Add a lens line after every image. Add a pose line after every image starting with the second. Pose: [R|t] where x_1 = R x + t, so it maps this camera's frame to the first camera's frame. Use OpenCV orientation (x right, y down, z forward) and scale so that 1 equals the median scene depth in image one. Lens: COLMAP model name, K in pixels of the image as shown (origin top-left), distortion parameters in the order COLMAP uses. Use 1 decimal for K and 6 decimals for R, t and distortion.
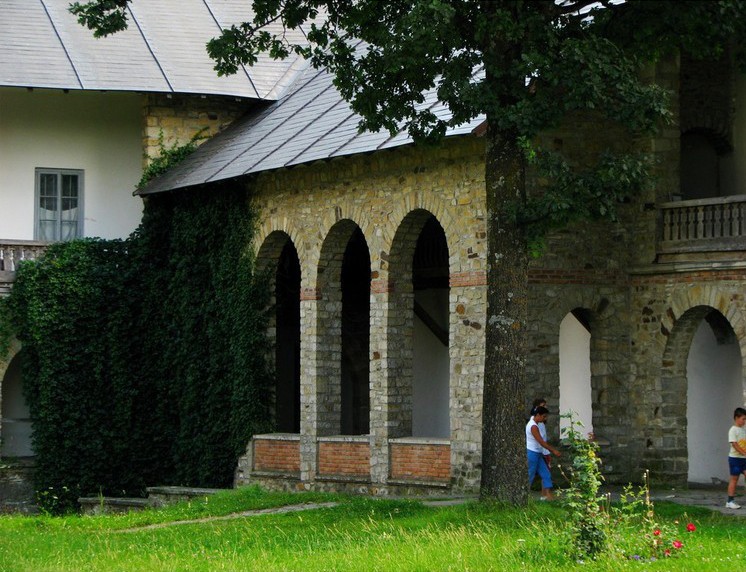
lens RADIAL K [[2676.7, 0, 373.1], [0, 2676.7, 285.9], [0, 0, 1]] dist [0.162524, 0.000000]
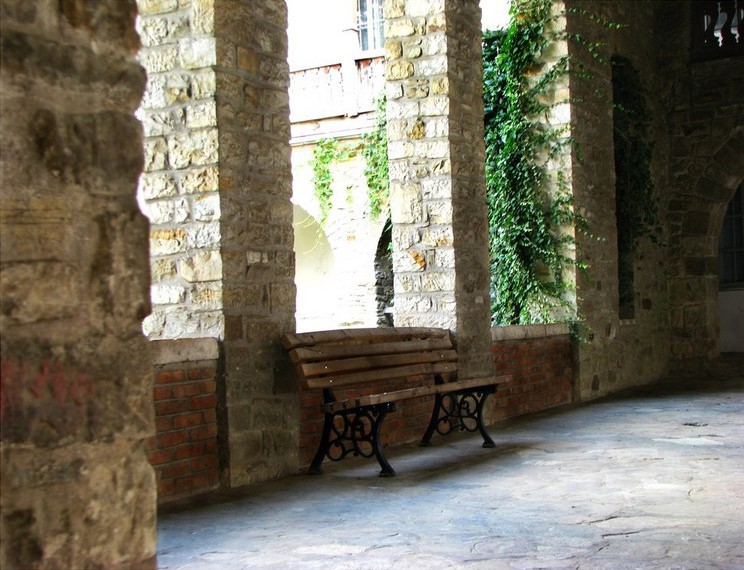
lens RADIAL K [[1214.2, 0, 372.0], [0, 1214.2, 285.4], [0, 0, 1]] dist [0.020861, 0.000000]
pose [[0.607964, -0.046966, -0.792574, 0.123732], [0.067037, 0.997721, -0.007700, 0.051579], [0.791130, -0.048451, 0.609726, 0.911118]]
